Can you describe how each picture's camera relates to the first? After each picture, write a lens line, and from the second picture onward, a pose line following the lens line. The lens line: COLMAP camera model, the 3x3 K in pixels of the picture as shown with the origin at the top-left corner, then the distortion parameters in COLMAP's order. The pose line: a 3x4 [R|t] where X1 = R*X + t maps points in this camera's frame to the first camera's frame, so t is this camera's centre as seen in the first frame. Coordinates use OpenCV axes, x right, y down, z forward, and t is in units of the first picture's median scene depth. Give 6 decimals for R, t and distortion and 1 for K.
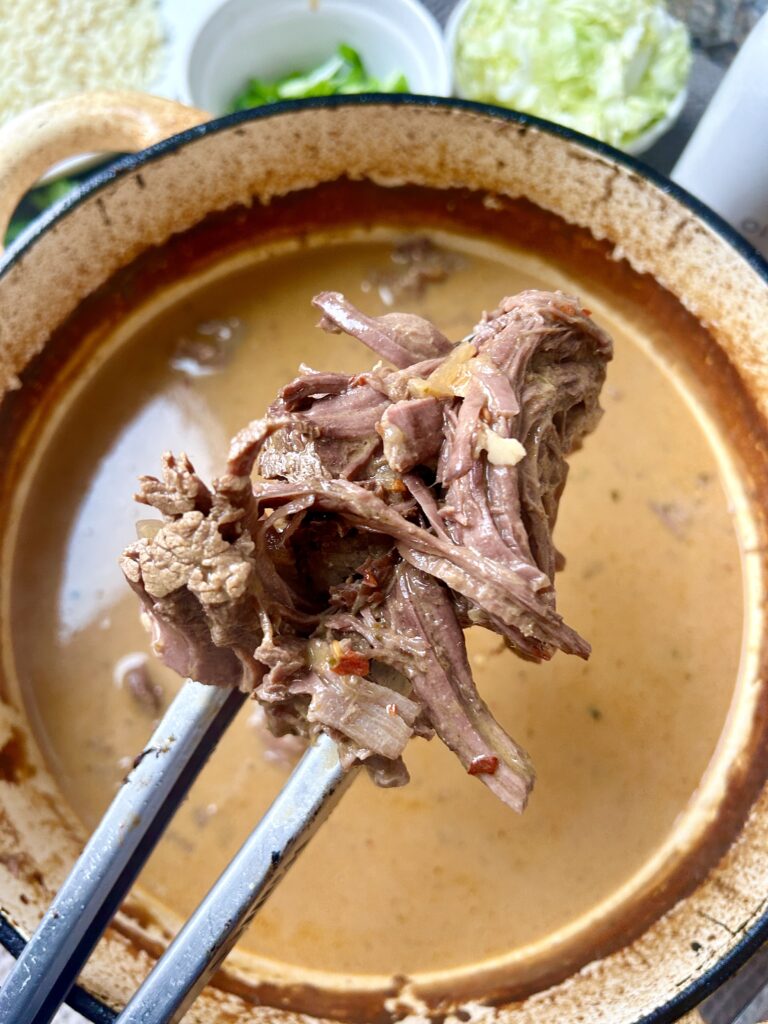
lens RADIAL K [[786.5, 0, 382.3], [0, 786.5, 512.8], [0, 0, 1]] dist [-0.015551, -0.009646]
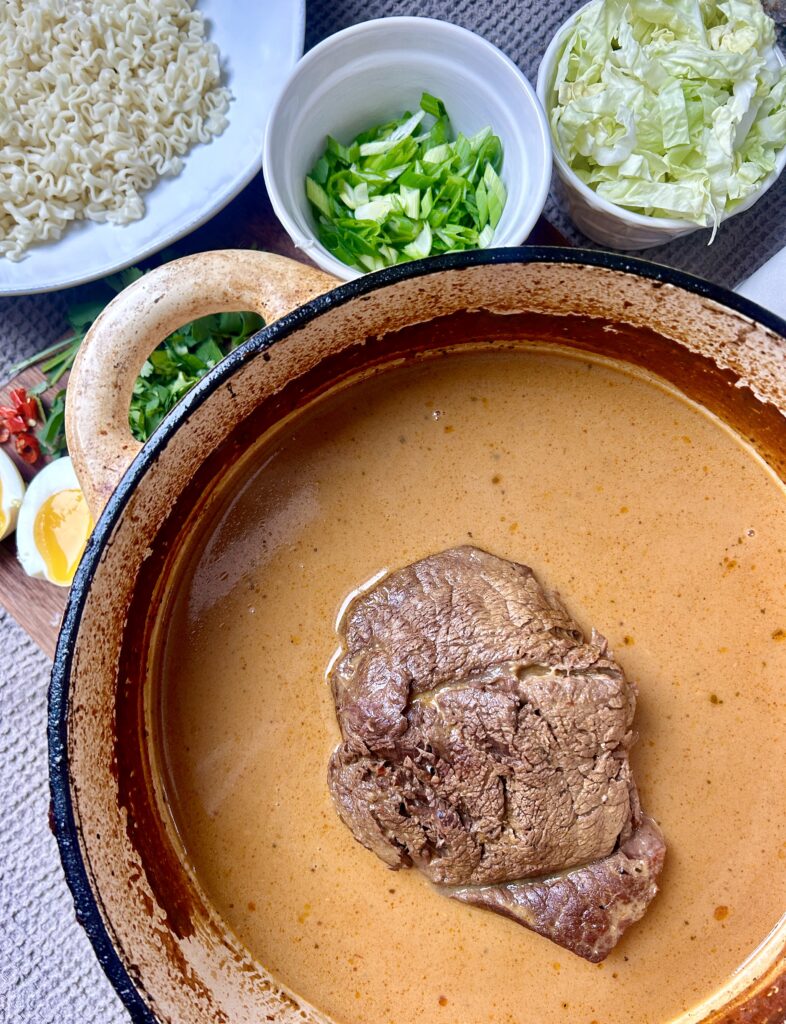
lens RADIAL K [[798.0, 0, 394.9], [0, 798.0, 511.0], [0, 0, 1]] dist [-0.011335, -0.008386]
pose [[0.999183, -0.039177, 0.009945, -0.153000], [0.037030, 0.985874, 0.163342, -0.357179], [-0.016204, -0.162841, 0.986519, -0.008314]]
